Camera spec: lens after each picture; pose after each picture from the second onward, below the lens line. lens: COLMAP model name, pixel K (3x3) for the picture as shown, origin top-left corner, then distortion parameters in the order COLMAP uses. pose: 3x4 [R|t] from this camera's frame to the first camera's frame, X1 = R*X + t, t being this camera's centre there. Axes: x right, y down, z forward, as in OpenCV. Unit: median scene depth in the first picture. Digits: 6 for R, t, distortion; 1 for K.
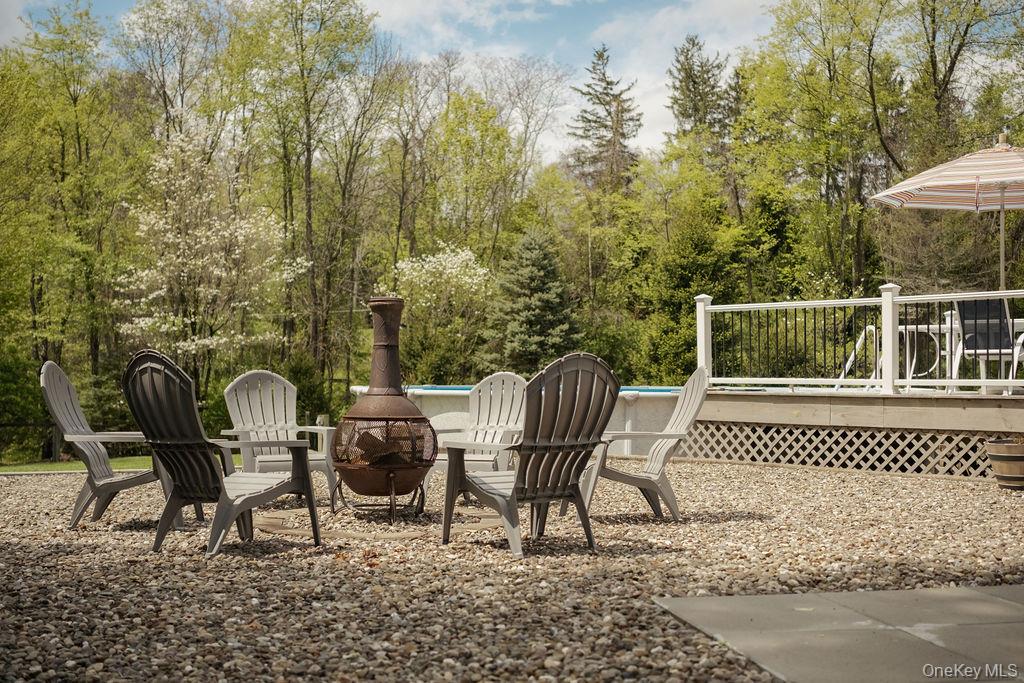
lens RADIAL K [[1239.8, 0, 513.8], [0, 1239.8, 342.2], [0, 0, 1]] dist [0.002760, 0.000000]
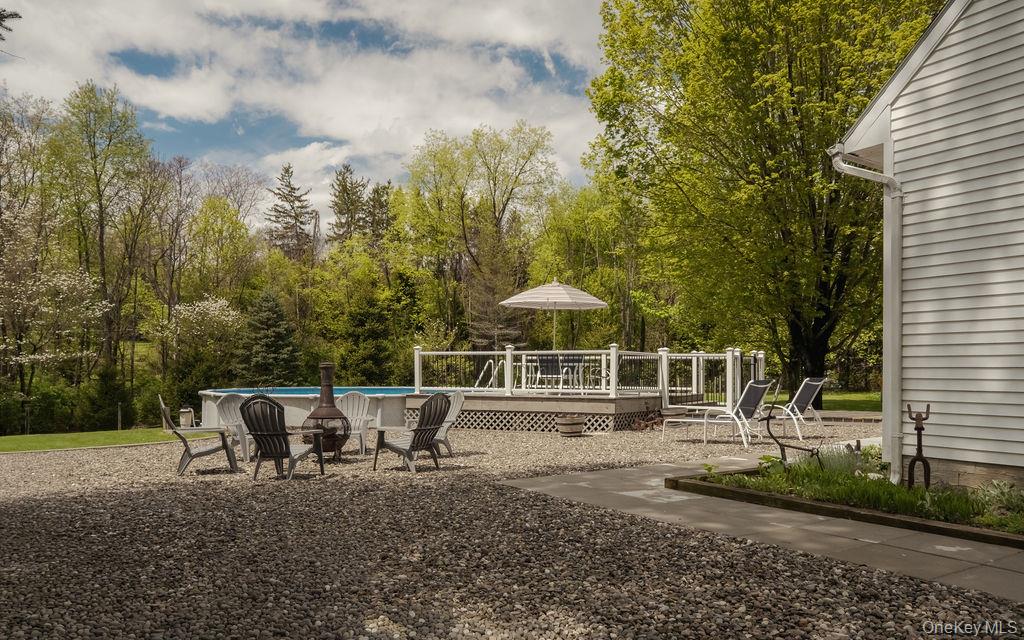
lens RADIAL K [[1579.9, 0, 511.6], [0, 1579.9, 320.1], [0, 0, 1]] dist [0.000713, 0.000000]
pose [[0.869635, -0.007100, 0.493645, -0.745027], [-0.017666, 0.998809, 0.045487, -0.151647], [-0.493380, -0.048277, 0.868473, -0.988599]]
